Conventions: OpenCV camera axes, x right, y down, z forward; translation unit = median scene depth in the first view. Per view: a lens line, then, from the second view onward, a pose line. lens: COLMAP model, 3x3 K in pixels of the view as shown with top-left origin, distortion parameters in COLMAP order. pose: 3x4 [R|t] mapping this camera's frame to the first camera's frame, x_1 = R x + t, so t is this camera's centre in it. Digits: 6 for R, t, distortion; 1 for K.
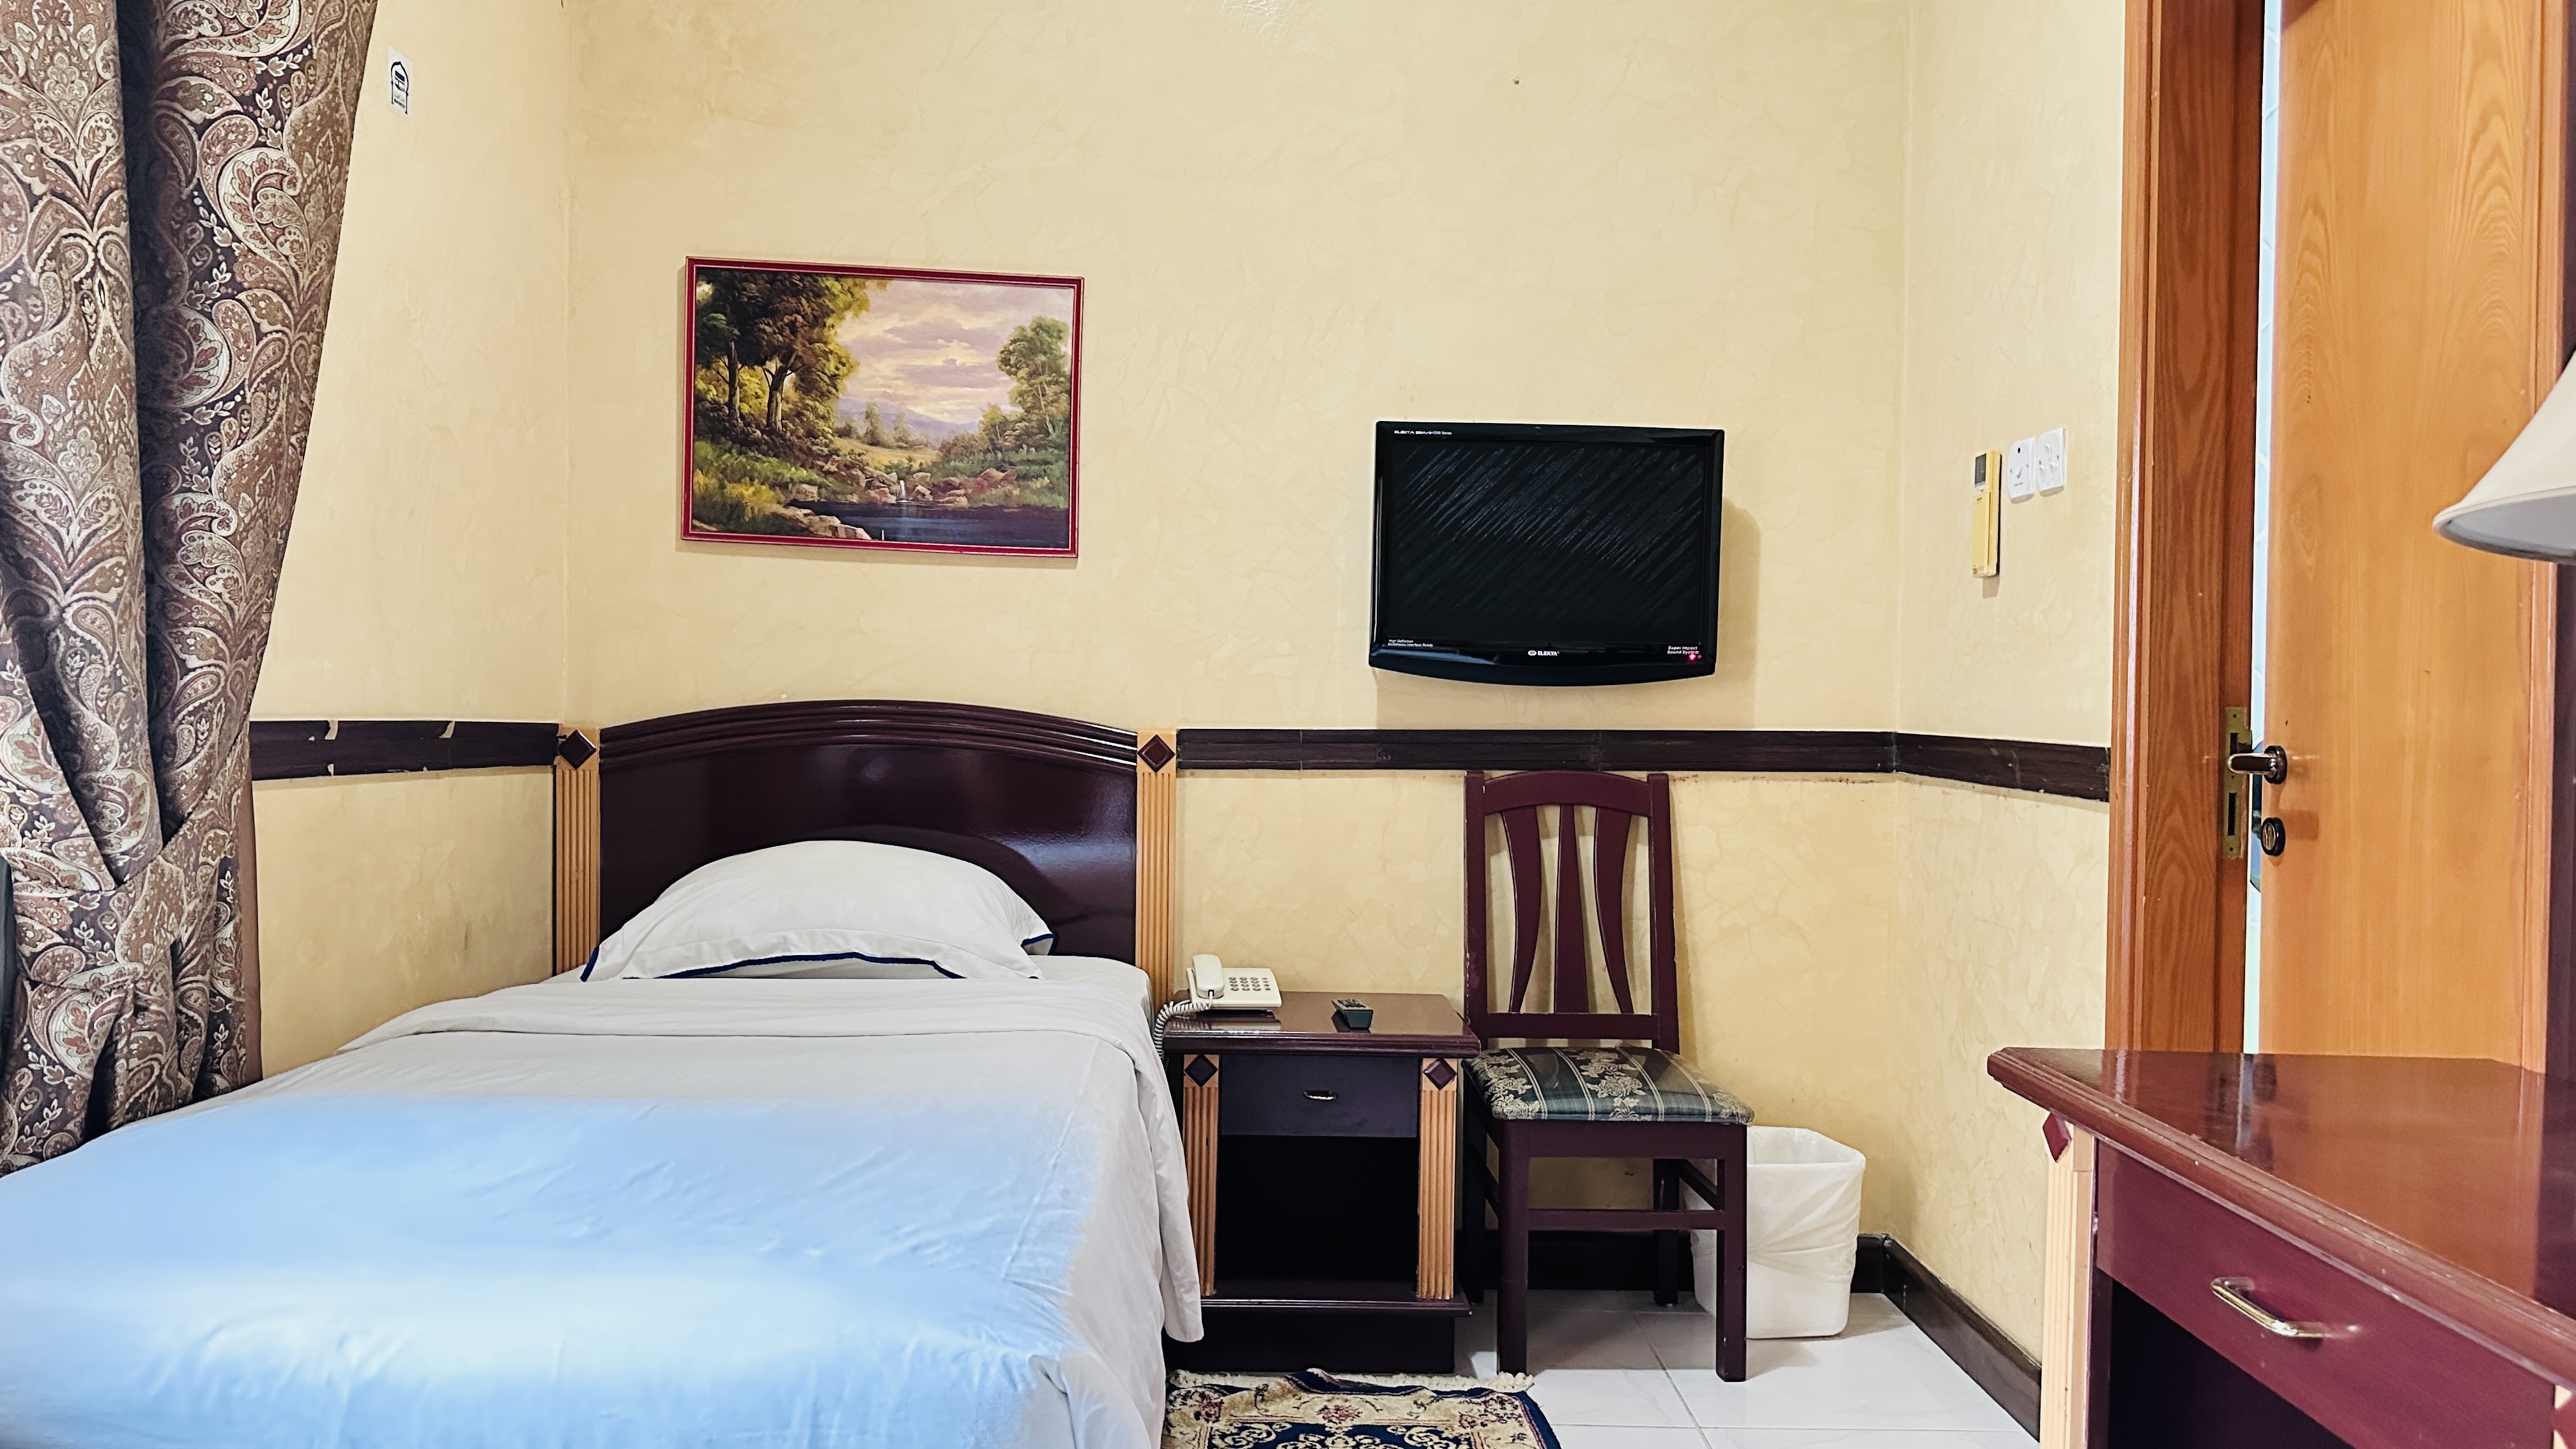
lens RADIAL K [[1808.2, 0, 1286.8], [0, 1808.2, 728.7], [0, 0, 1]] dist [0.117175, -0.131256]
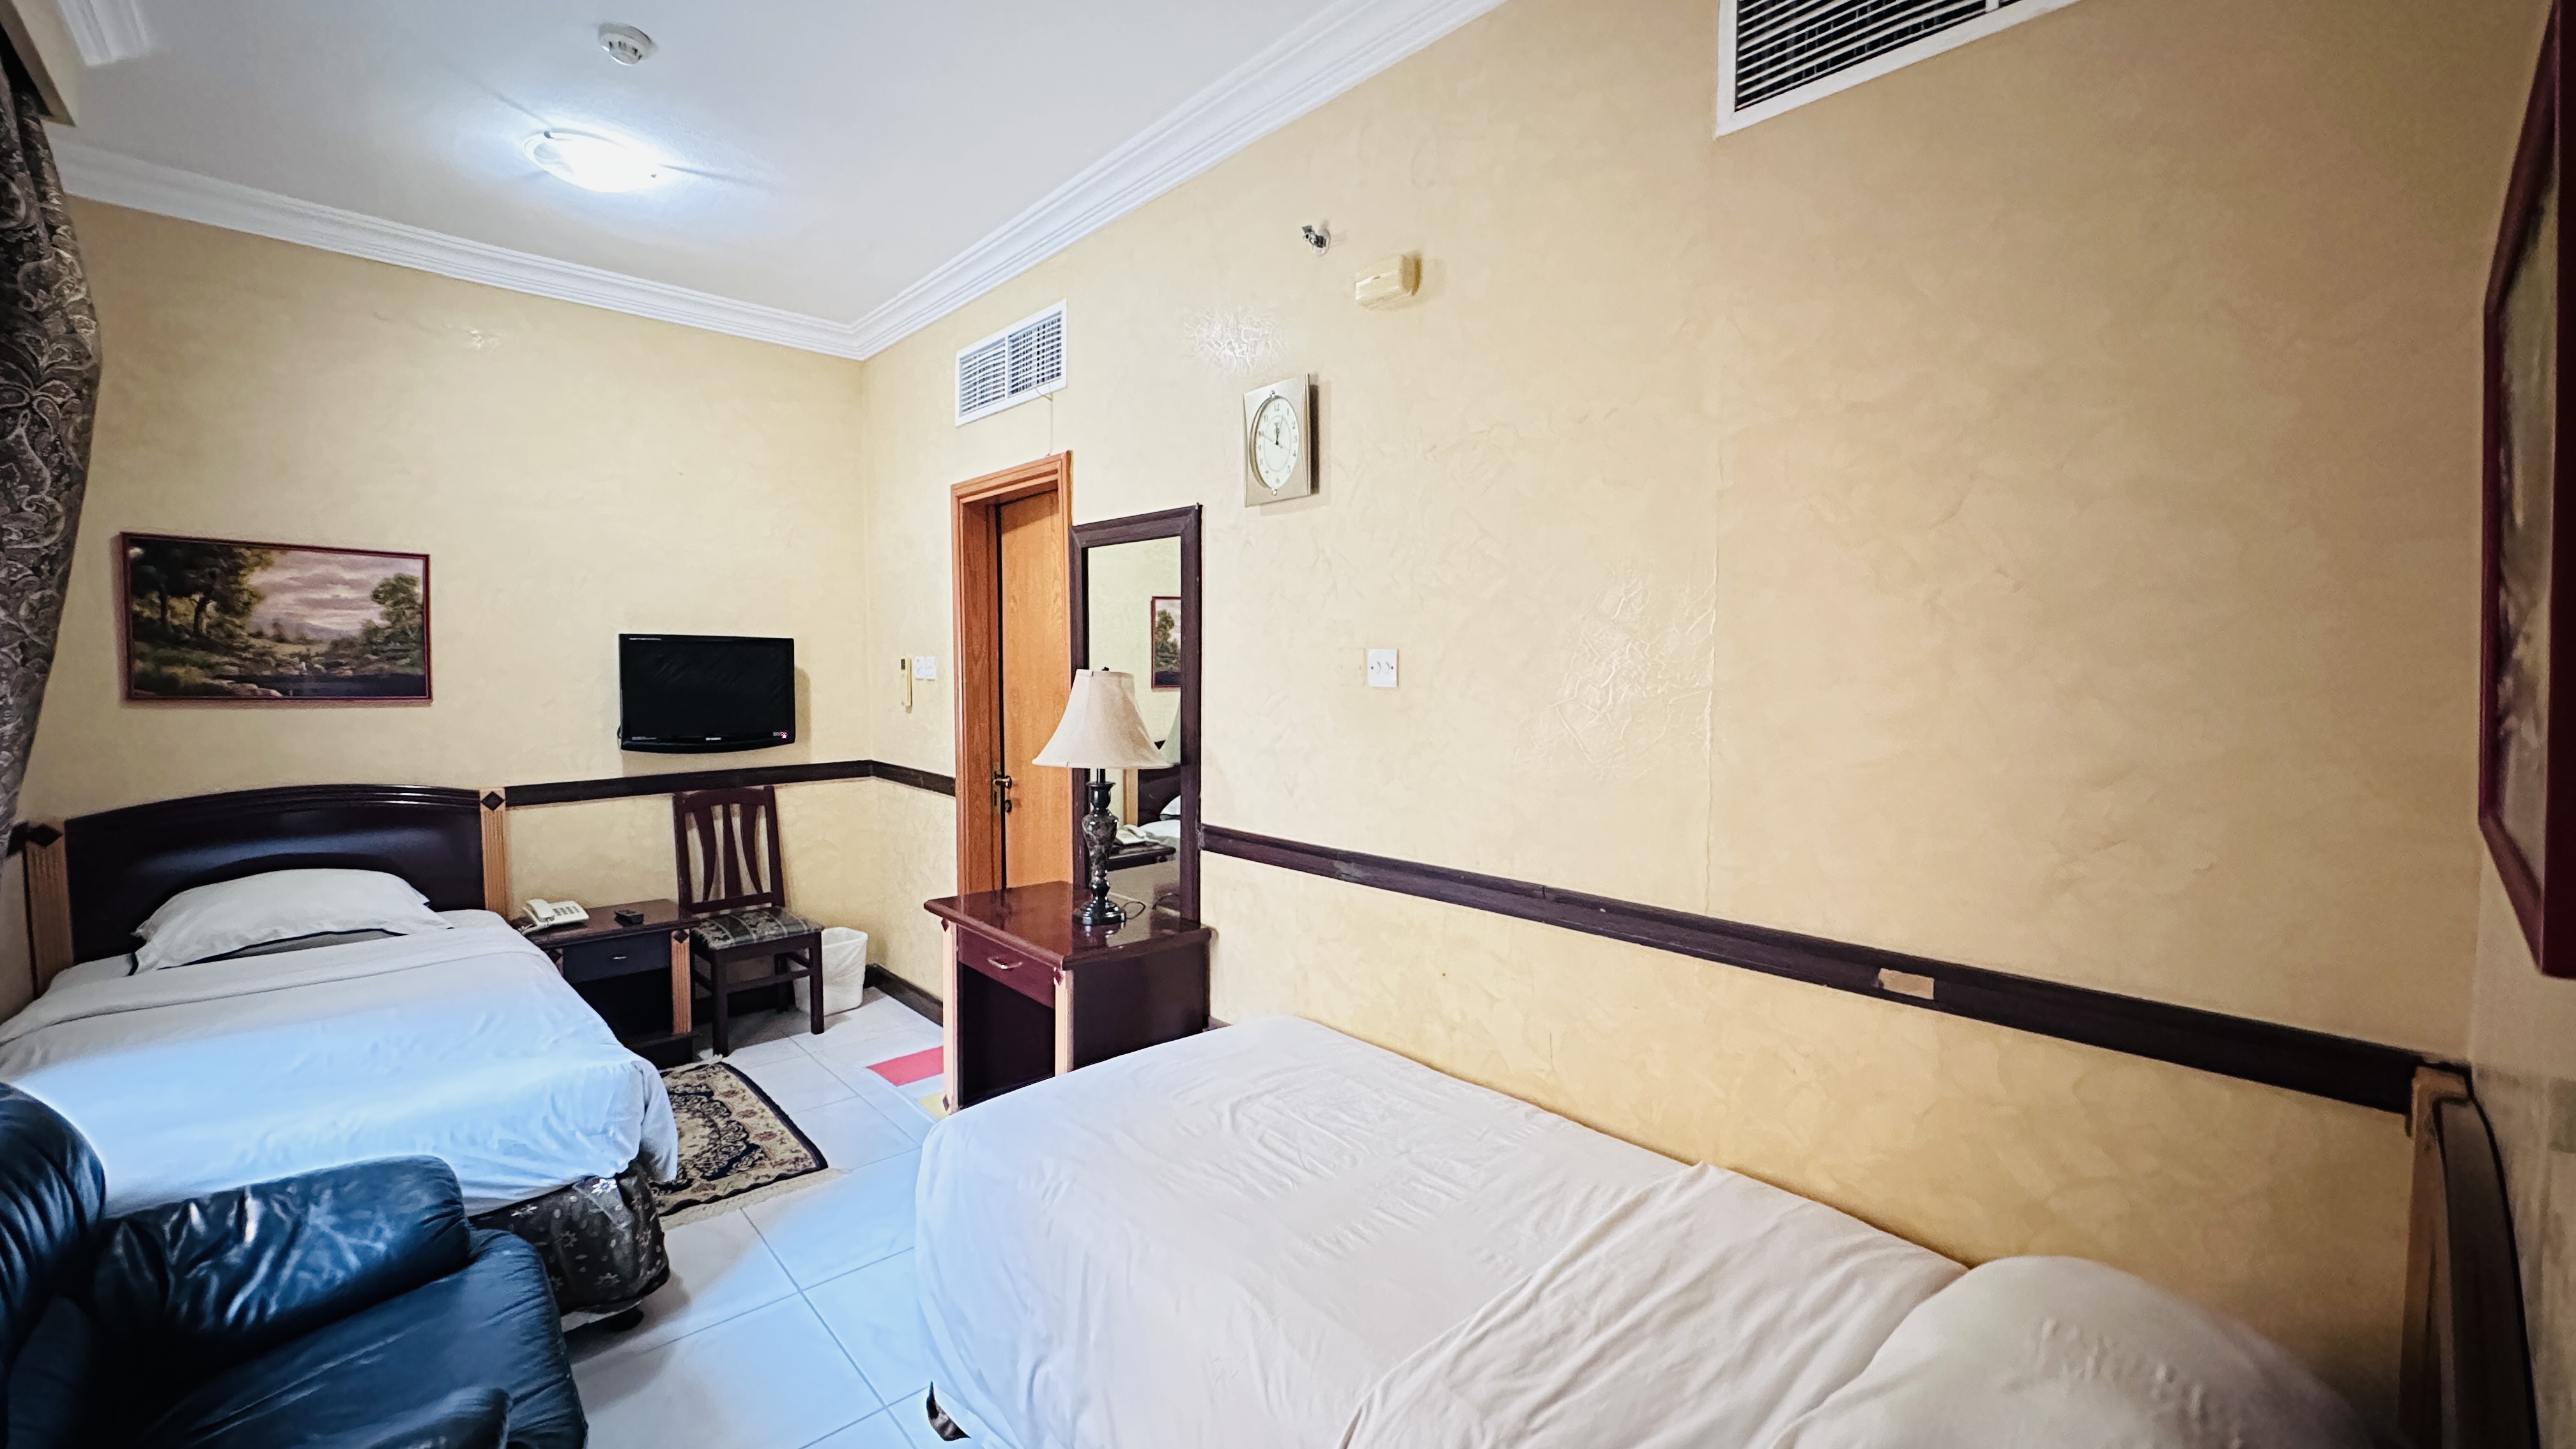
lens RADIAL K [[1027.5, 0, 1288.0], [0, 1027.5, 724.5], [0, 0, 1]] dist [0.001099, 0.000050]
pose [[0.740272, -0.050462, 0.670411, -0.177235], [0.014092, 0.998125, 0.059568, -0.122572], [-0.672160, -0.034649, 0.739595, -0.393256]]
